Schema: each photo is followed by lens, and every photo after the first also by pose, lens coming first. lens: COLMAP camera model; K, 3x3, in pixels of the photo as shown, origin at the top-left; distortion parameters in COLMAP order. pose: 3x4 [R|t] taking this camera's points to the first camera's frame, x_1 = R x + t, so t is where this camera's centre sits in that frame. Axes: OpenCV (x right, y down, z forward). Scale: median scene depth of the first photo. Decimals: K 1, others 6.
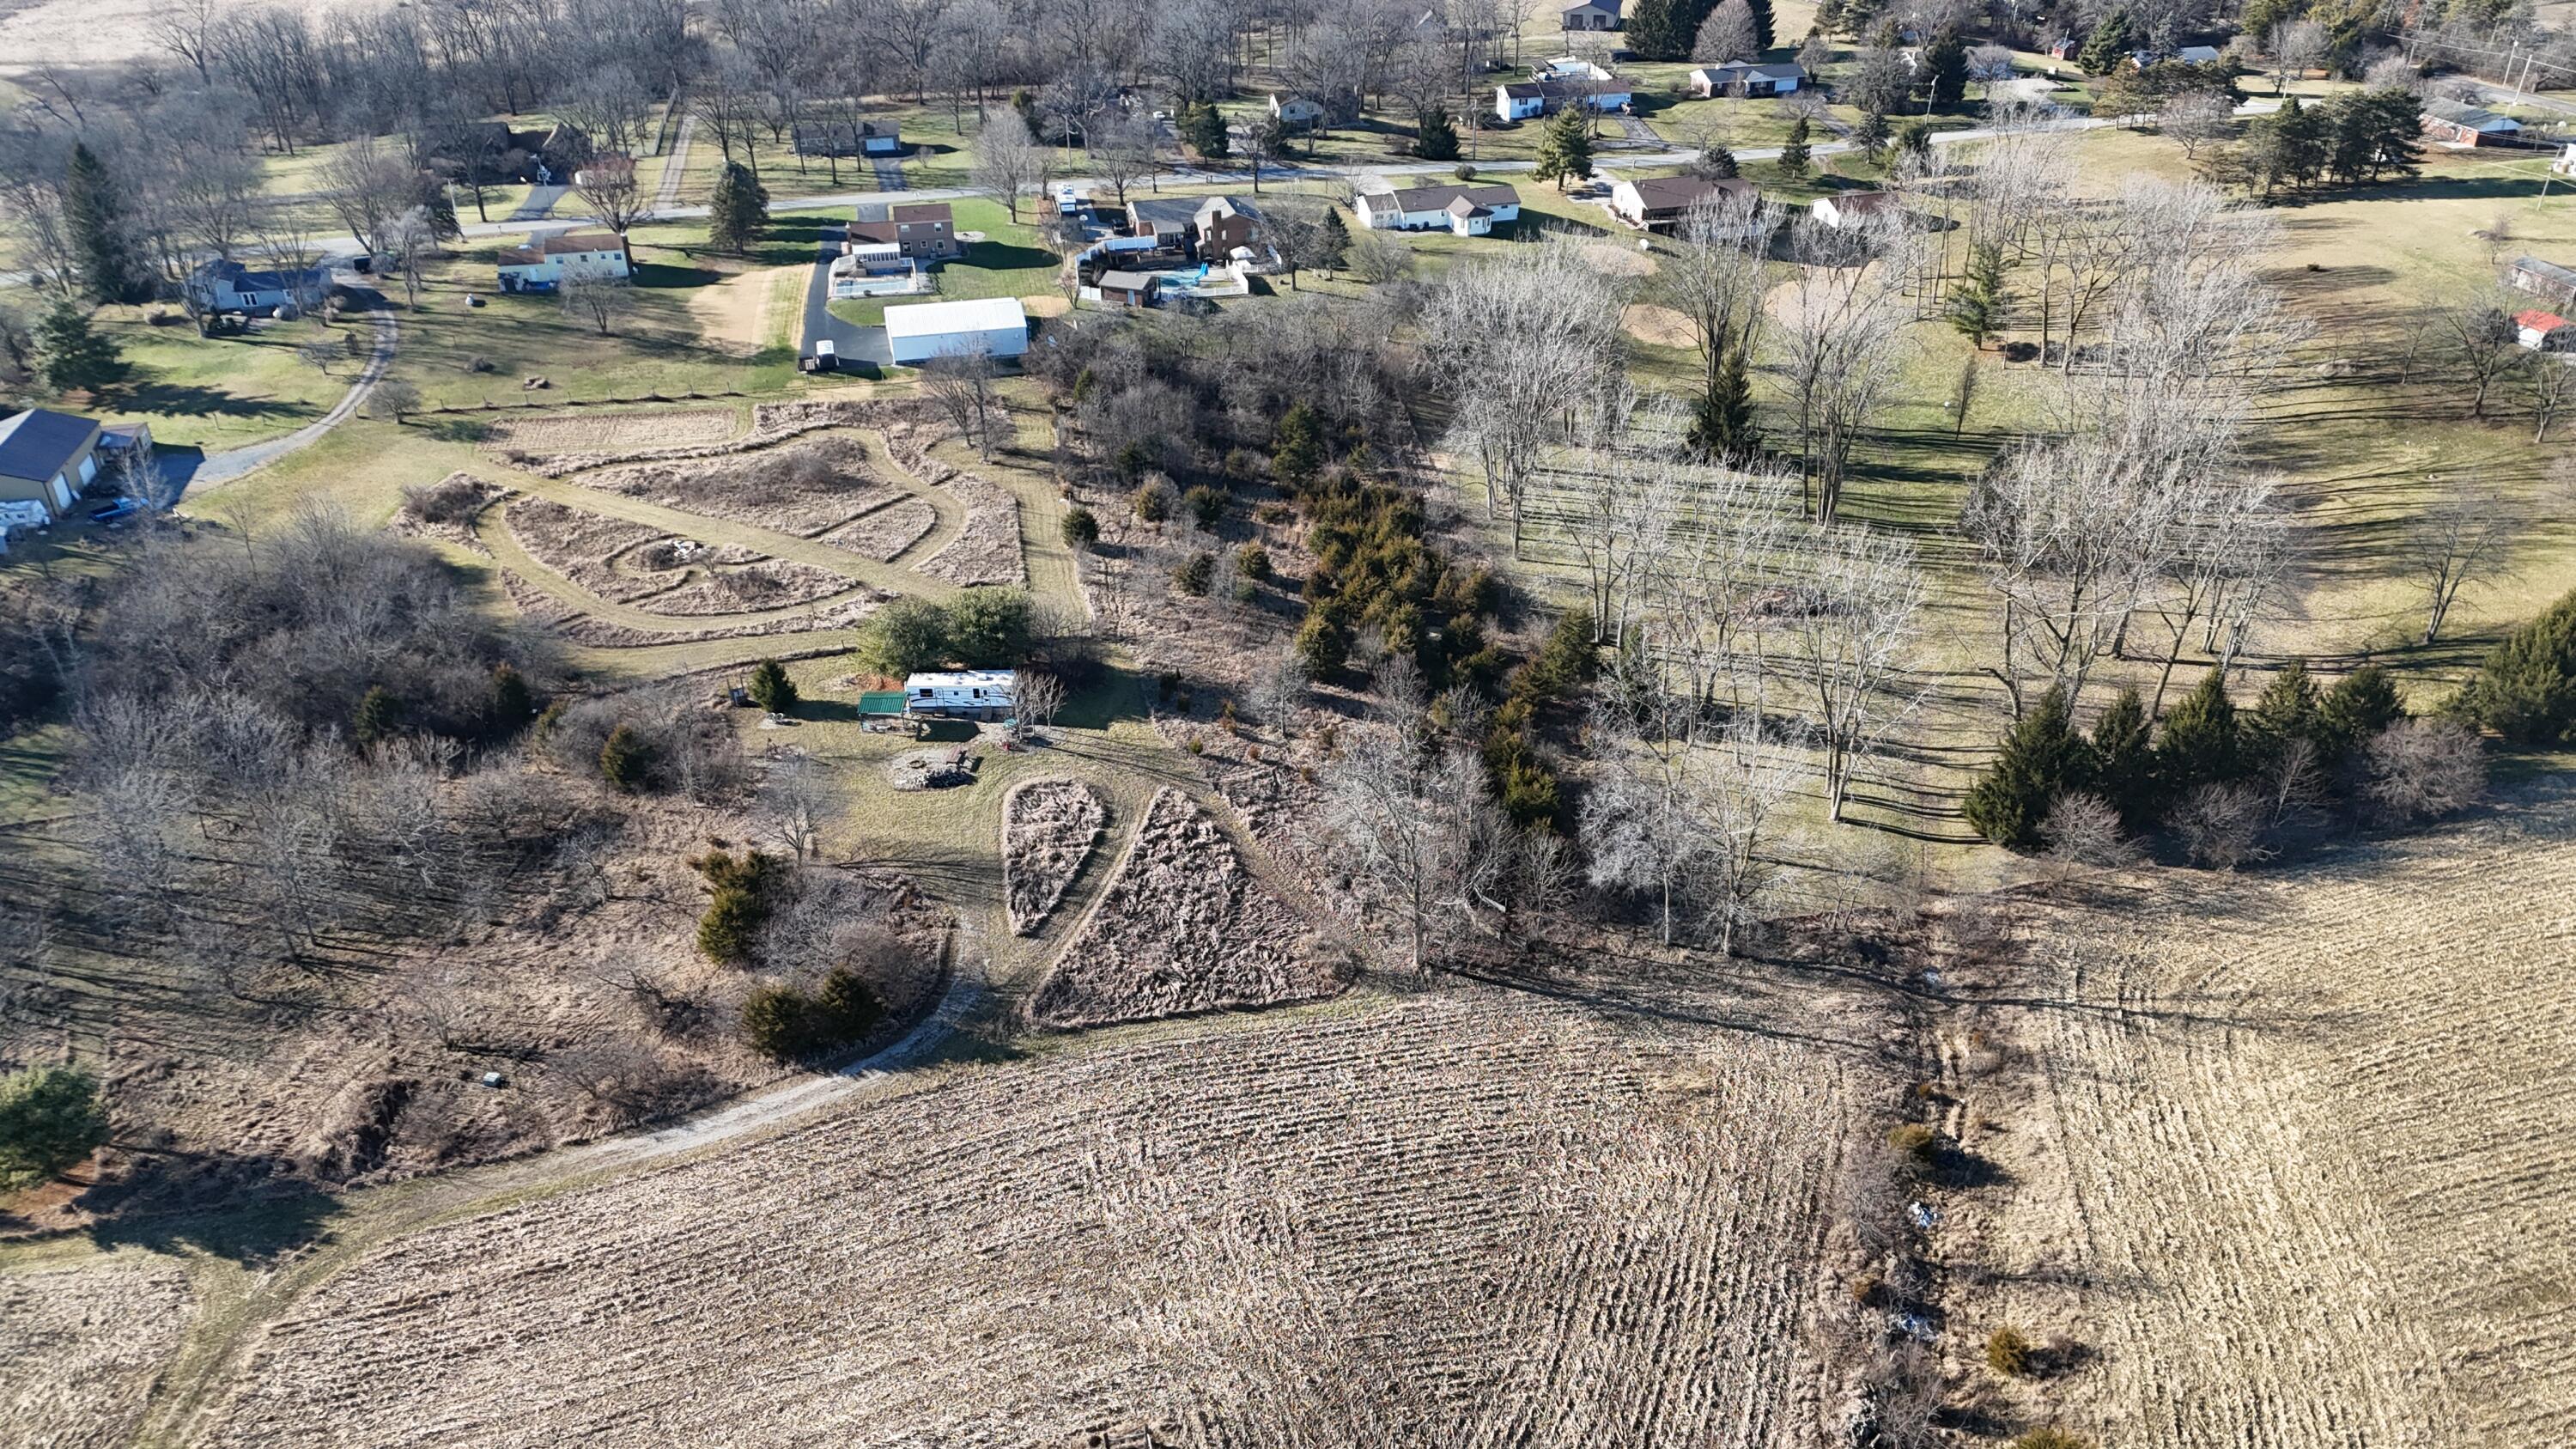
lens RADIAL K [[1868.4, 0, 1300.3], [0, 1868.4, 726.7], [0, 0, 1]] dist [0.075127, -0.058209]
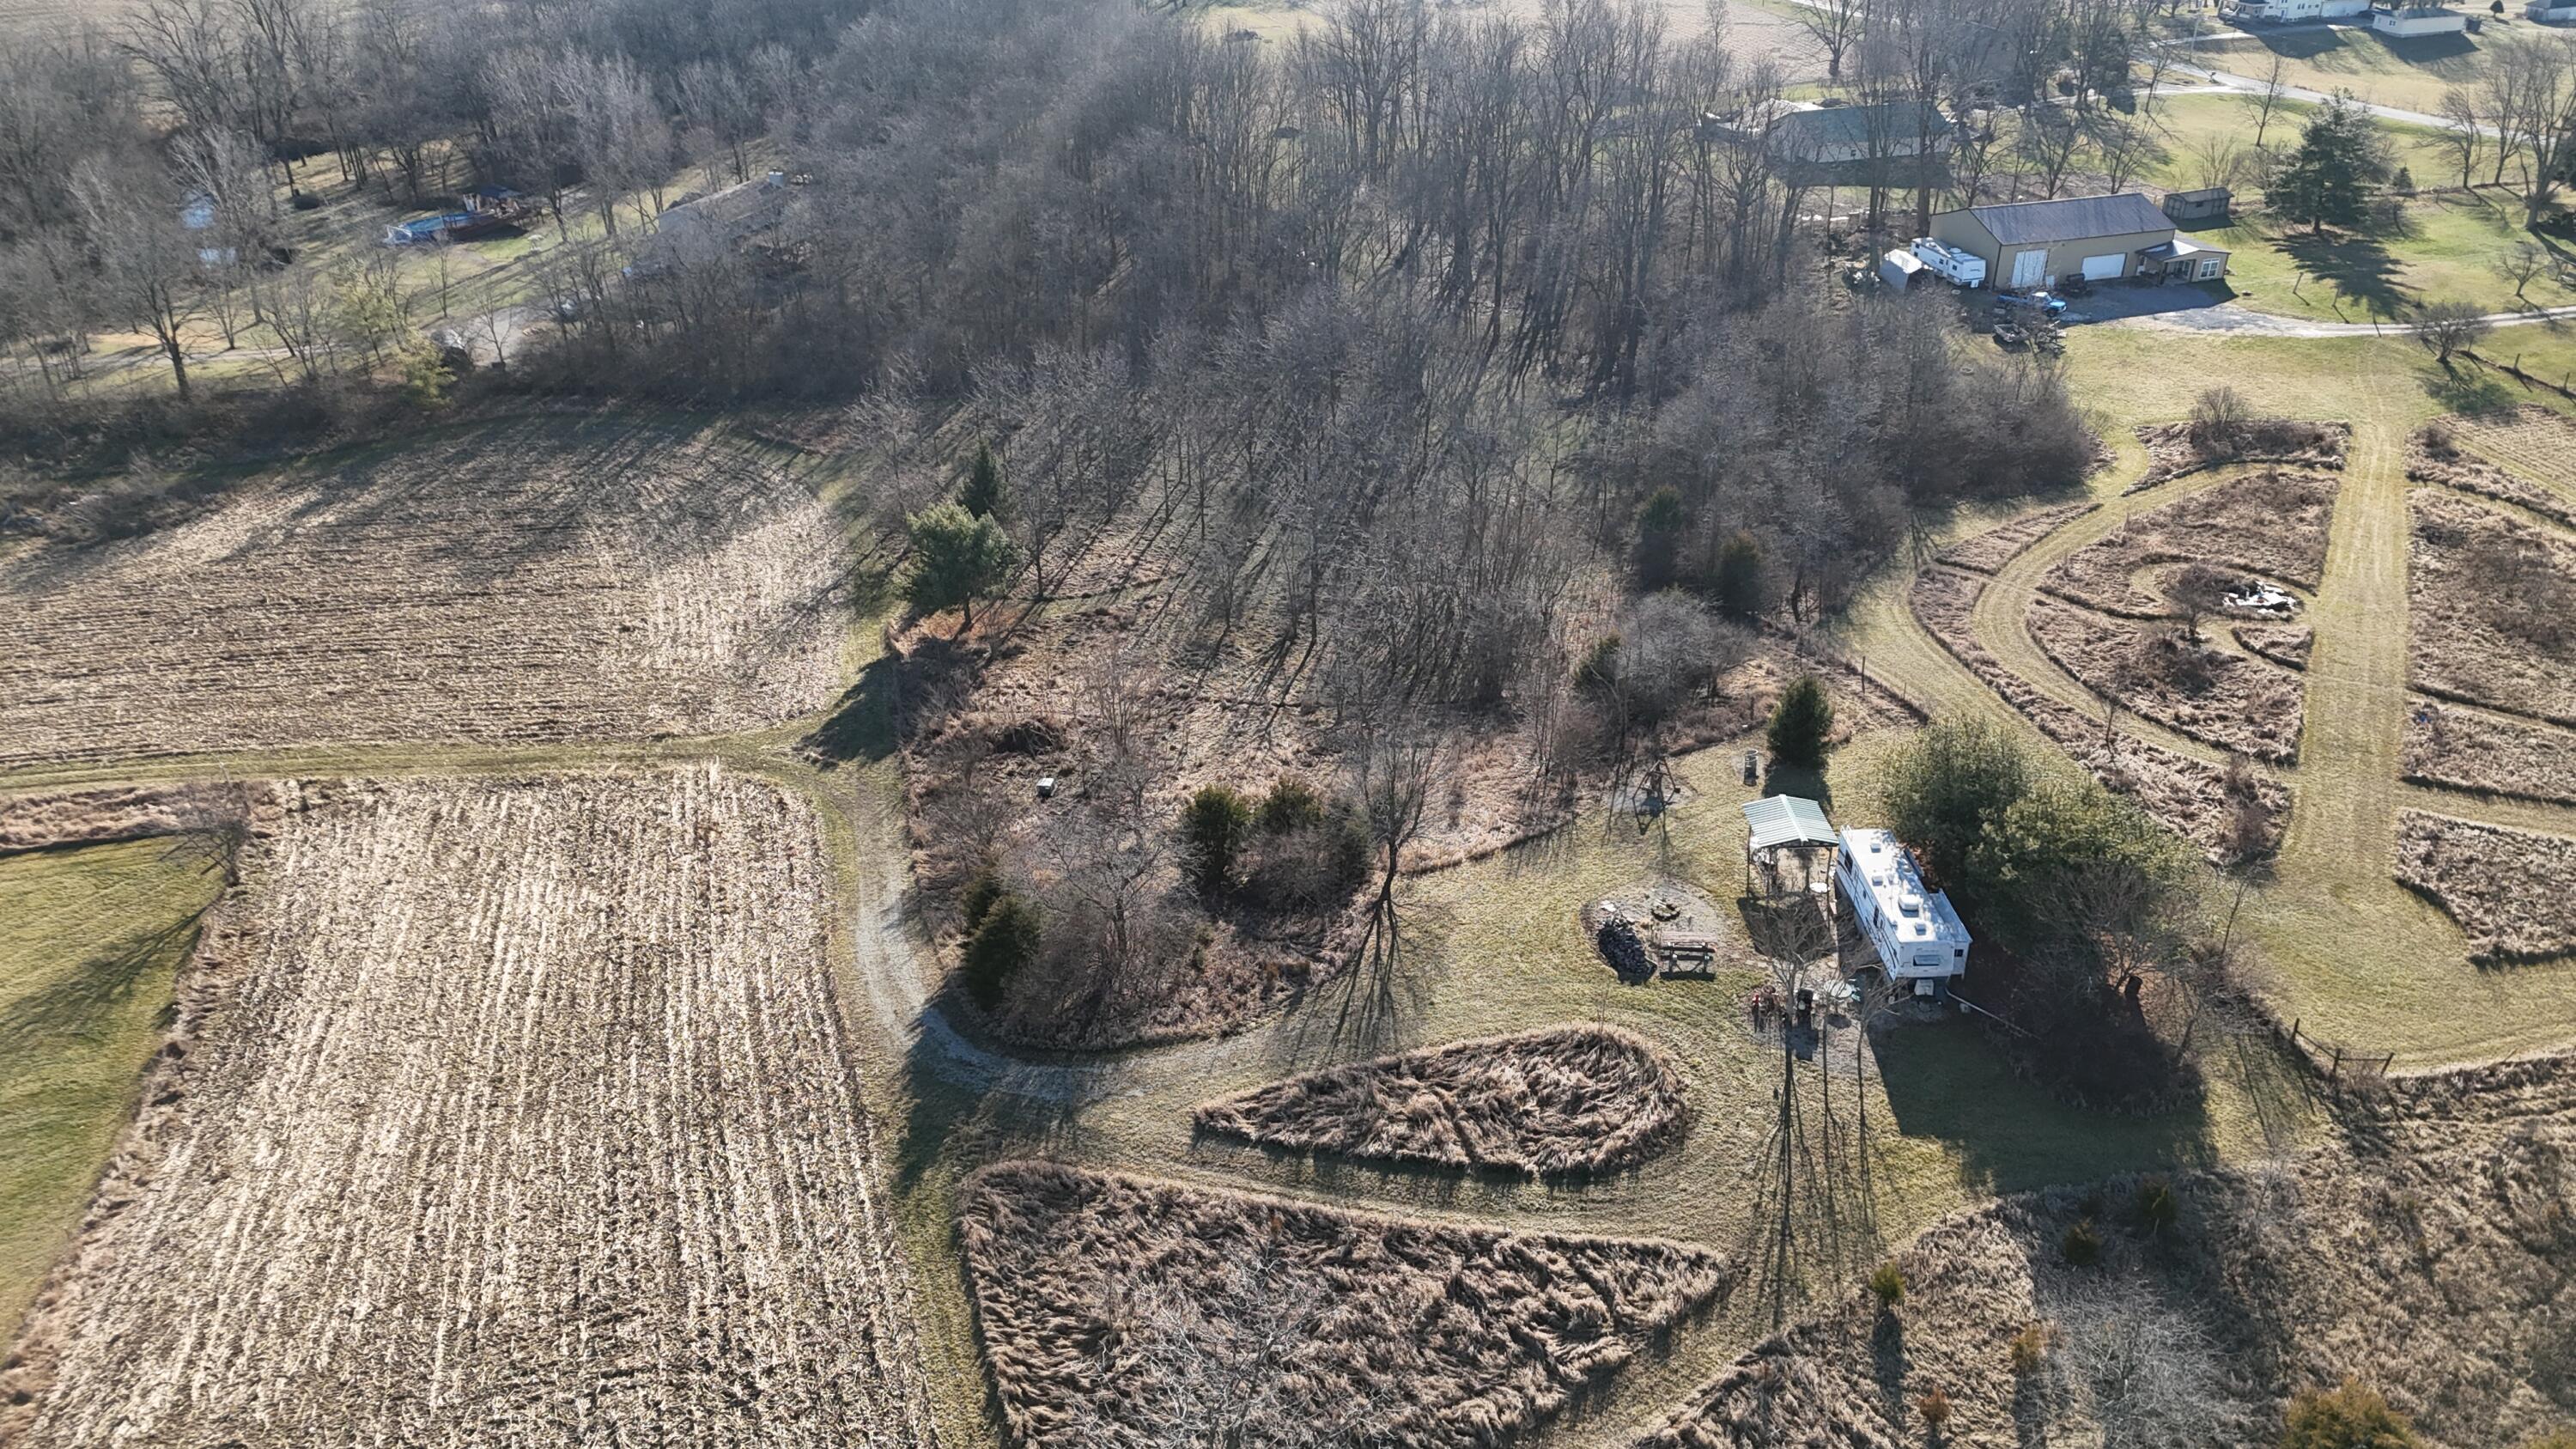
lens RADIAL K [[1868.4, 0, 1297.5], [0, 1868.4, 719.7], [0, 0, 1]] dist [0.075127, -0.058209]
pose [[0.054893, 0.491107, -0.869368, 0.290176], [-0.493338, 0.770323, 0.404006, -0.228313], [0.868104, 0.406715, 0.284567, 0.831220]]
